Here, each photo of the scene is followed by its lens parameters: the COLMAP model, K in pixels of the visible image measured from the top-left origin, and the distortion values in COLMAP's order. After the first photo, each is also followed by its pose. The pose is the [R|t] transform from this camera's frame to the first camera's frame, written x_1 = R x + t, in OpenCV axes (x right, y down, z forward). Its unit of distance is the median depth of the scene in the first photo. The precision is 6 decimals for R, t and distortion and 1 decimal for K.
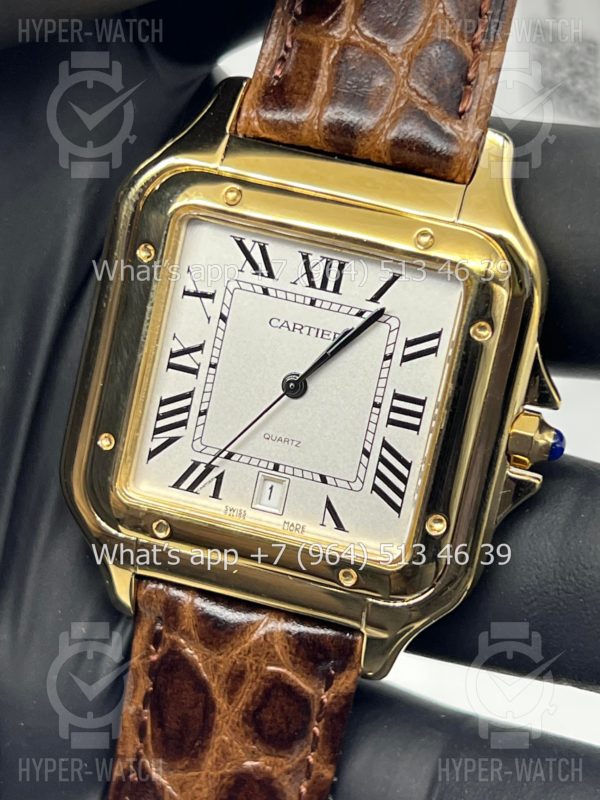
lens RADIAL K [[1773.0, 0, 300.8], [0, 1773.0, 396.0], [0, 0, 1]] dist [0.061504, 0.000000]
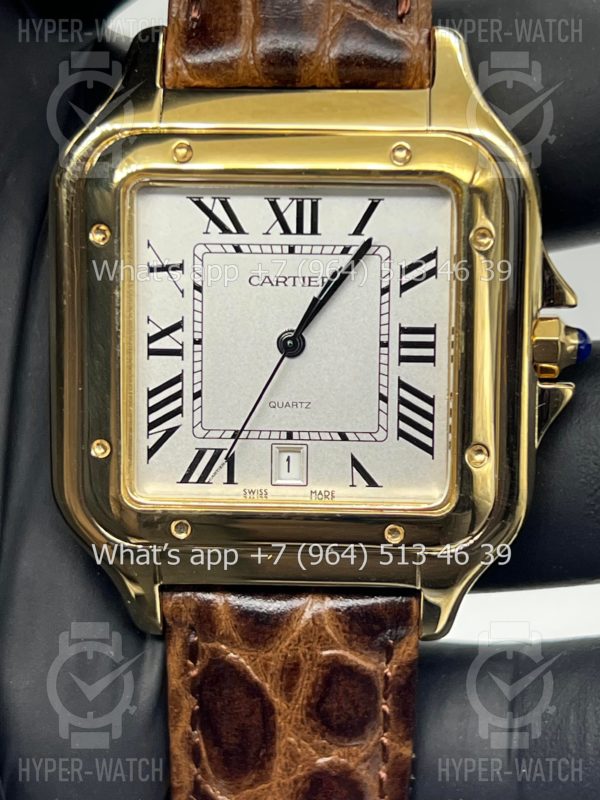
lens RADIAL K [[1773.0, 0, 300.8], [0, 1773.0, 404.0], [0, 0, 1]] dist [0.061504, 0.000000]
pose [[0.970902, -0.216504, 0.102353, -0.098135], [0.216891, 0.976167, 0.007472, 0.018760], [-0.101531, 0.014945, 0.994720, 0.090474]]
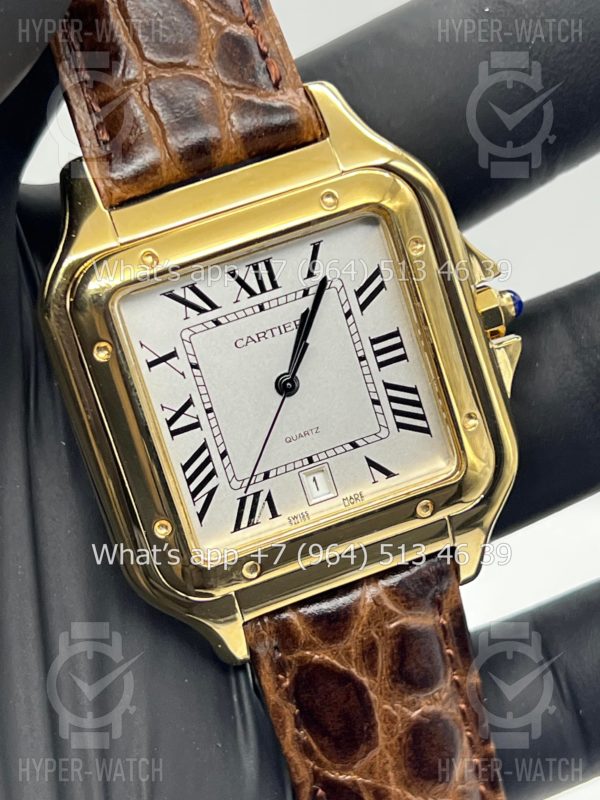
lens RADIAL K [[1773.0, 0, 301.2], [0, 1773.0, 399.9], [0, 0, 1]] dist [0.061504, 0.000000]
pose [[0.806243, -0.531492, 0.259785, -0.272283], [0.524626, 0.845296, 0.101206, -0.099192], [-0.273385, 0.054693, 0.960348, -0.010610]]
